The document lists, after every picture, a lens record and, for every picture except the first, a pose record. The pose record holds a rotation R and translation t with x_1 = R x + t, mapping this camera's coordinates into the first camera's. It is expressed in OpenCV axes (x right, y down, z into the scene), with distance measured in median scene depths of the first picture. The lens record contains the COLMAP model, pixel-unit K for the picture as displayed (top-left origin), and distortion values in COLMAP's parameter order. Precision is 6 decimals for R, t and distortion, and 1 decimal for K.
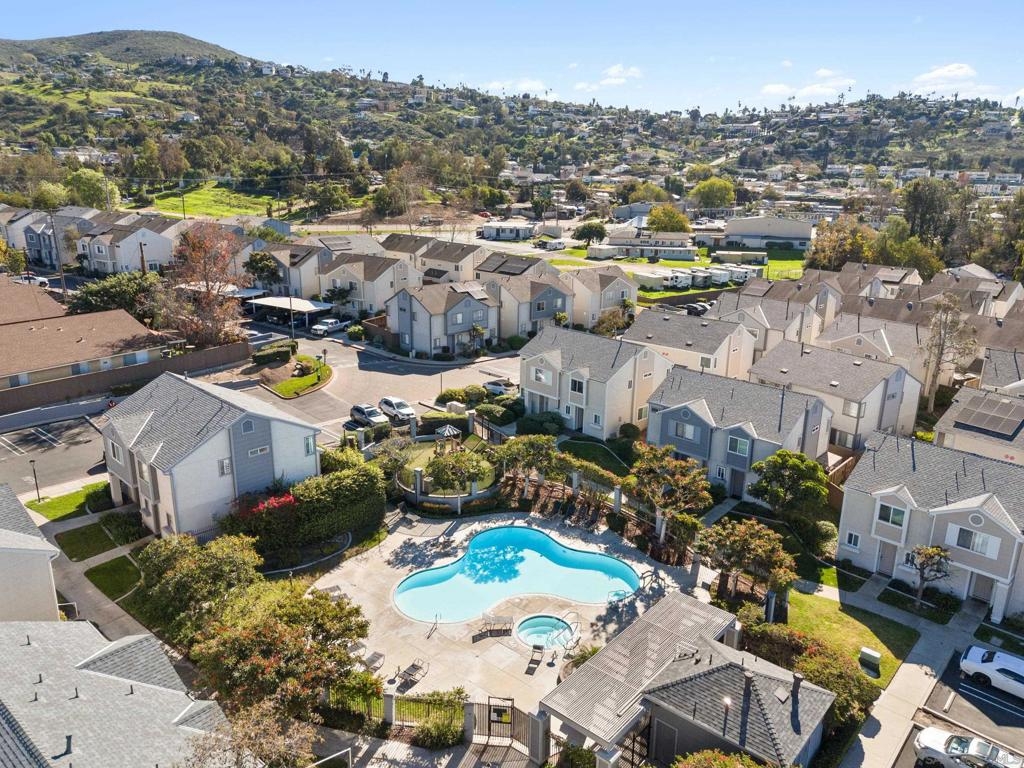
lens RADIAL K [[750.8, 0, 509.6], [0, 750.8, 380.6], [0, 0, 1]] dist [0.143135, -0.152610]
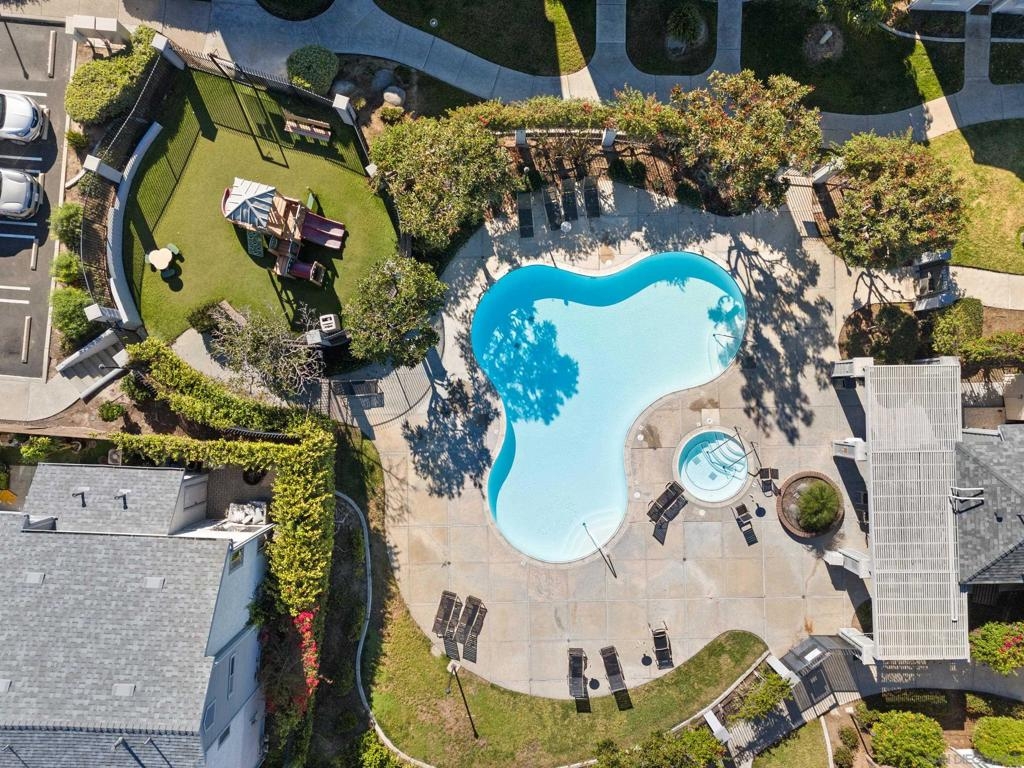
lens RADIAL K [[750.8, 0, 509.6], [0, 750.8, 380.6], [0, 0, 1]] dist [0.143135, -0.152610]
pose [[0.742486, -0.669835, 0.005927, -0.047861], [0.183889, 0.212326, 0.959741, -0.415306], [-0.644126, -0.711505, 0.280825, 0.837674]]
